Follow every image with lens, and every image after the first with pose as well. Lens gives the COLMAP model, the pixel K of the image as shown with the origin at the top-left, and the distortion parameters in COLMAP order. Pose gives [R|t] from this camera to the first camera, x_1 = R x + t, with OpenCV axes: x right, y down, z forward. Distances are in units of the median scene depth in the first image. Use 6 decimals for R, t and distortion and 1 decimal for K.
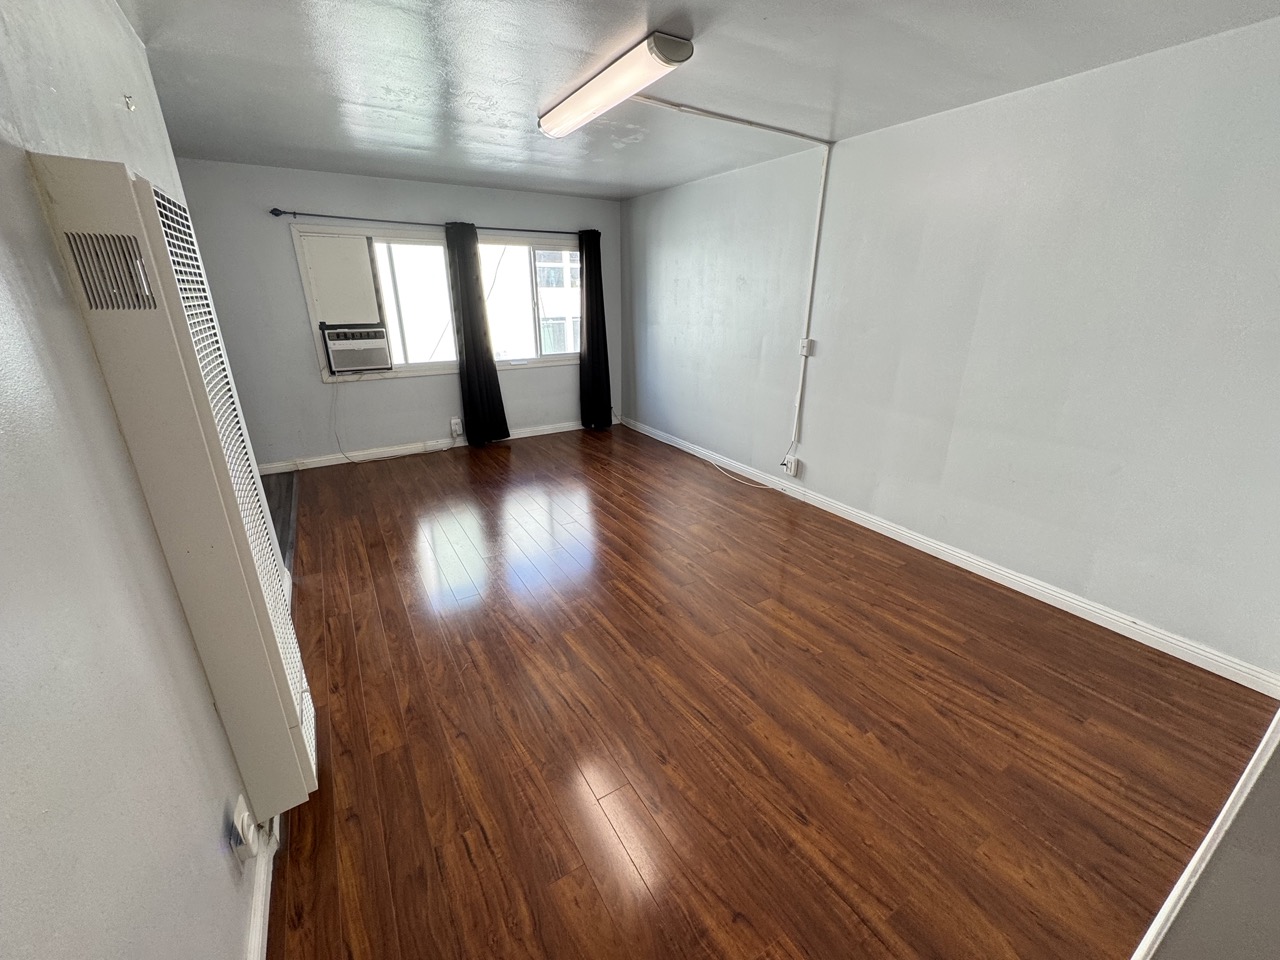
lens RADIAL K [[510.3, 0, 641.3], [0, 510.3, 480.5], [0, 0, 1]] dist [-0.003712, 0.000296]
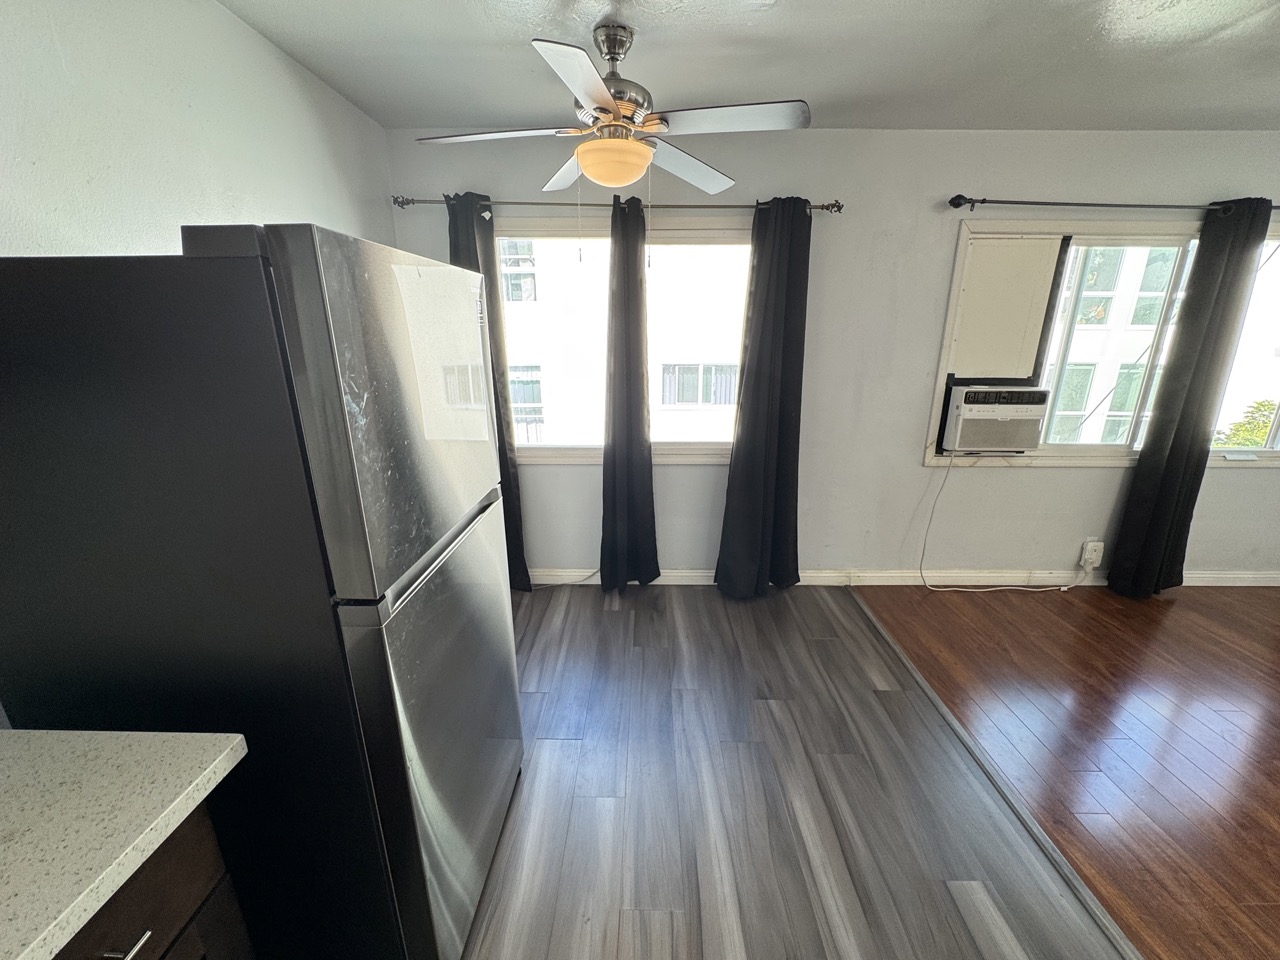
lens RADIAL K [[505.2, 0, 647.0], [0, 505.2, 484.1], [0, 0, 1]] dist [-0.000847, 0.000033]
pose [[0.848034, 0.149511, -0.508414, -0.589513], [-0.182516, 0.983083, -0.015337, -0.094910], [0.497520, 0.105800, 0.860976, 0.278578]]
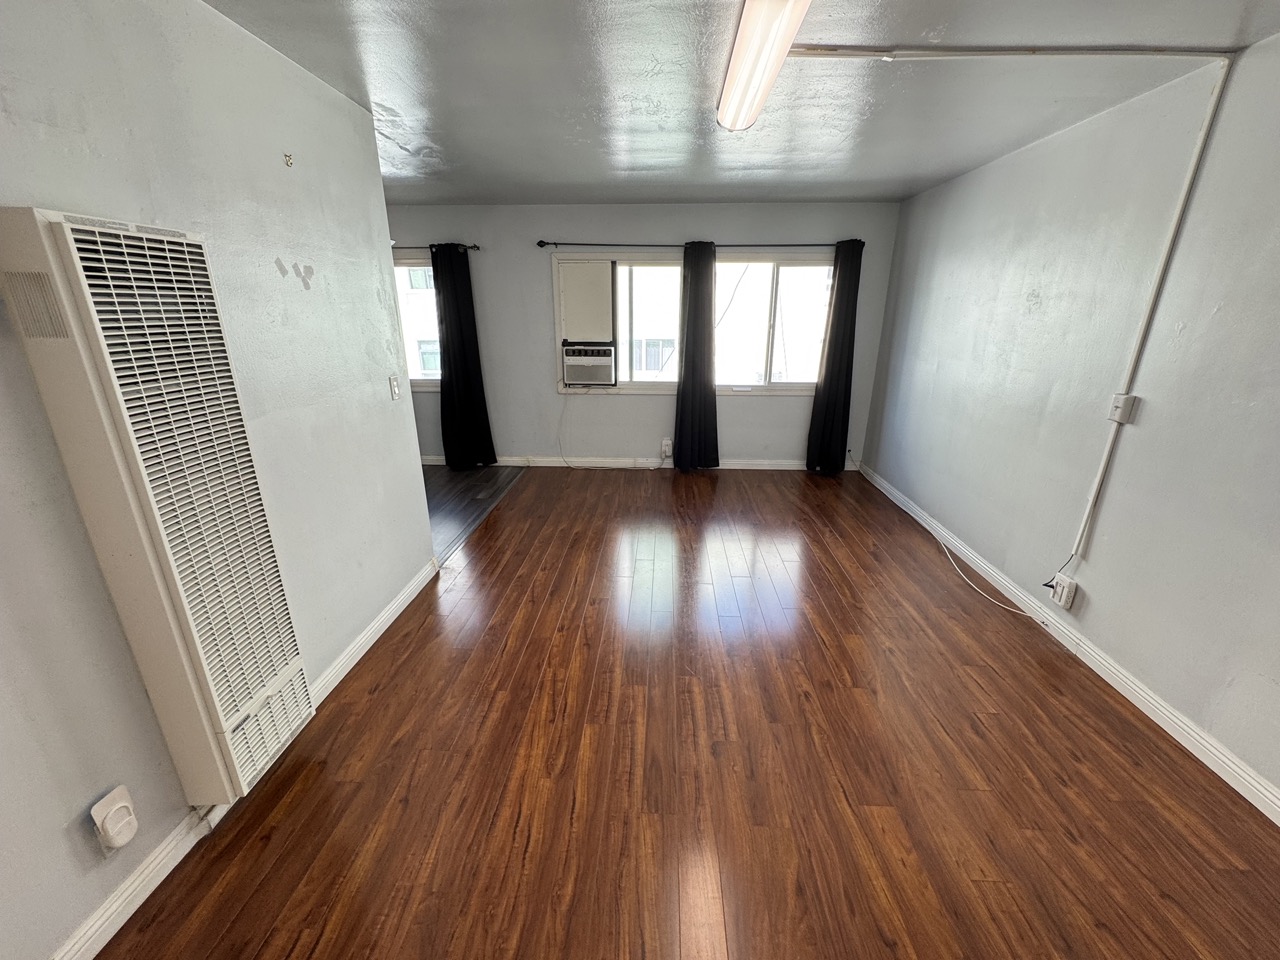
lens RADIAL K [[511.5, 0, 641.5], [0, 511.5, 480.3], [0, 0, 1]] dist [-0.004323, 0.000456]
pose [[0.826348, 0.178008, -0.534287, 0.155912], [-0.195114, 0.980465, 0.024891, -0.067987], [0.528280, 0.083679, 0.844937, 0.167932]]
